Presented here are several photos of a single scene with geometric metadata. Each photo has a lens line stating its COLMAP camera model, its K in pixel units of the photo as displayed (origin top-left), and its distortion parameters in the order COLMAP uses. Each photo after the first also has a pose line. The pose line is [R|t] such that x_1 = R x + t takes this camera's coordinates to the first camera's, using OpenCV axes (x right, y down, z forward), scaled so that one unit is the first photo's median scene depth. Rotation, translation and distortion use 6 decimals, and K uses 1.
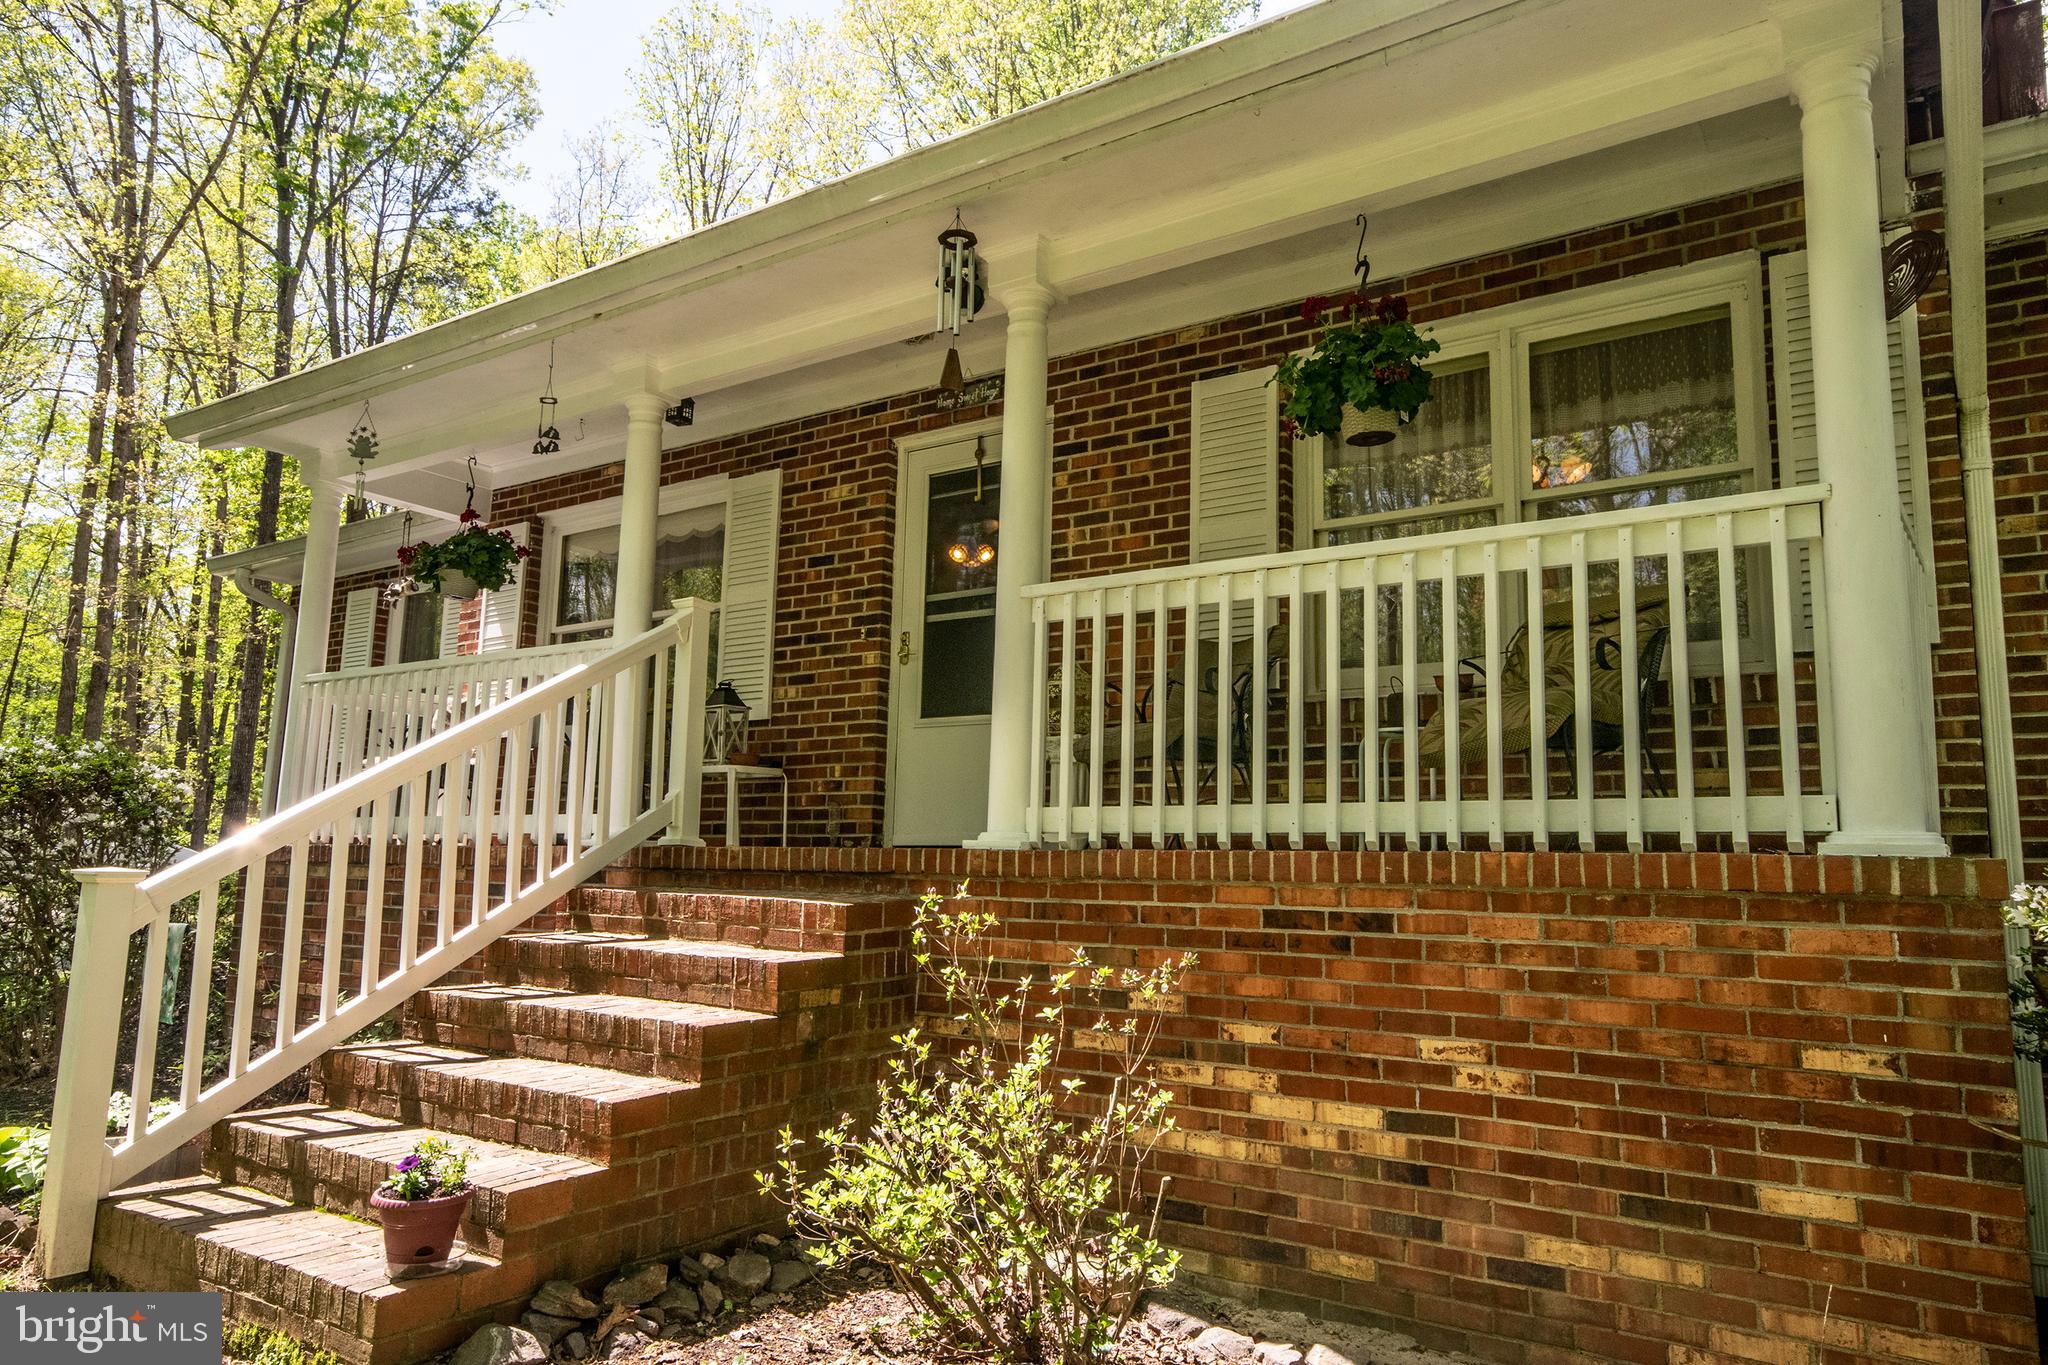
lens RADIAL K [[1426.6, 0, 1034.3], [0, 1426.6, 667.5], [0, 0, 1]] dist [0.014368, 0.024383]
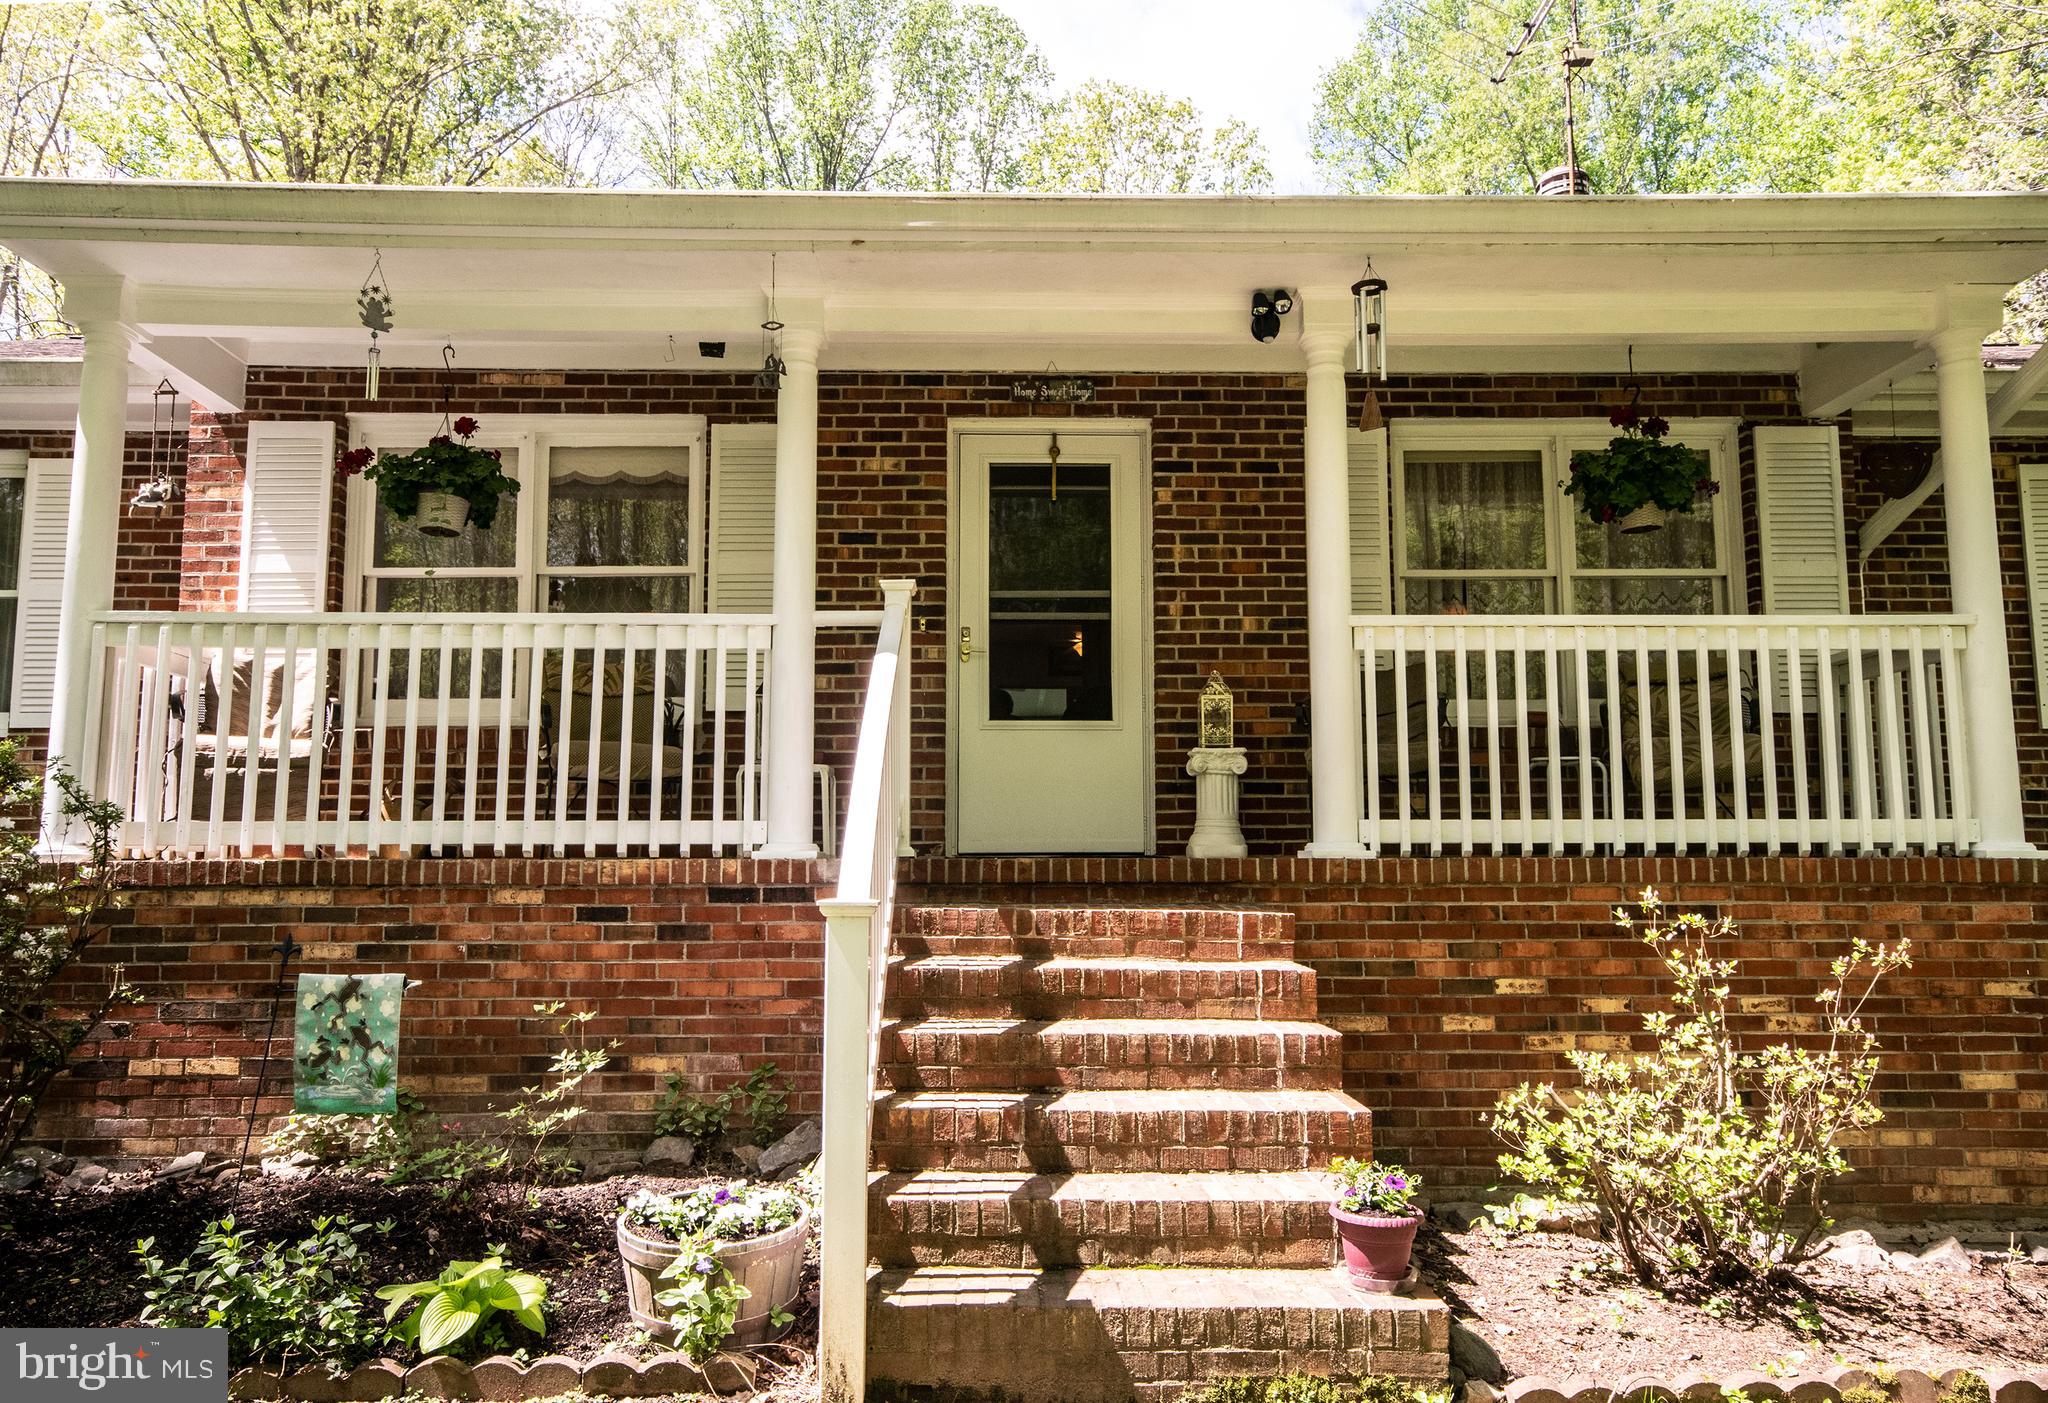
lens RADIAL K [[1560.8, 0, 1008.4], [0, 1560.8, 704.2], [0, 0, 1]] dist [0.038742, 0.009651]
pose [[0.782761, 0.044686, 0.620716, -0.997990], [-0.071461, 0.997275, 0.018321, 0.006990], [-0.618206, -0.058697, 0.783821, 0.239576]]
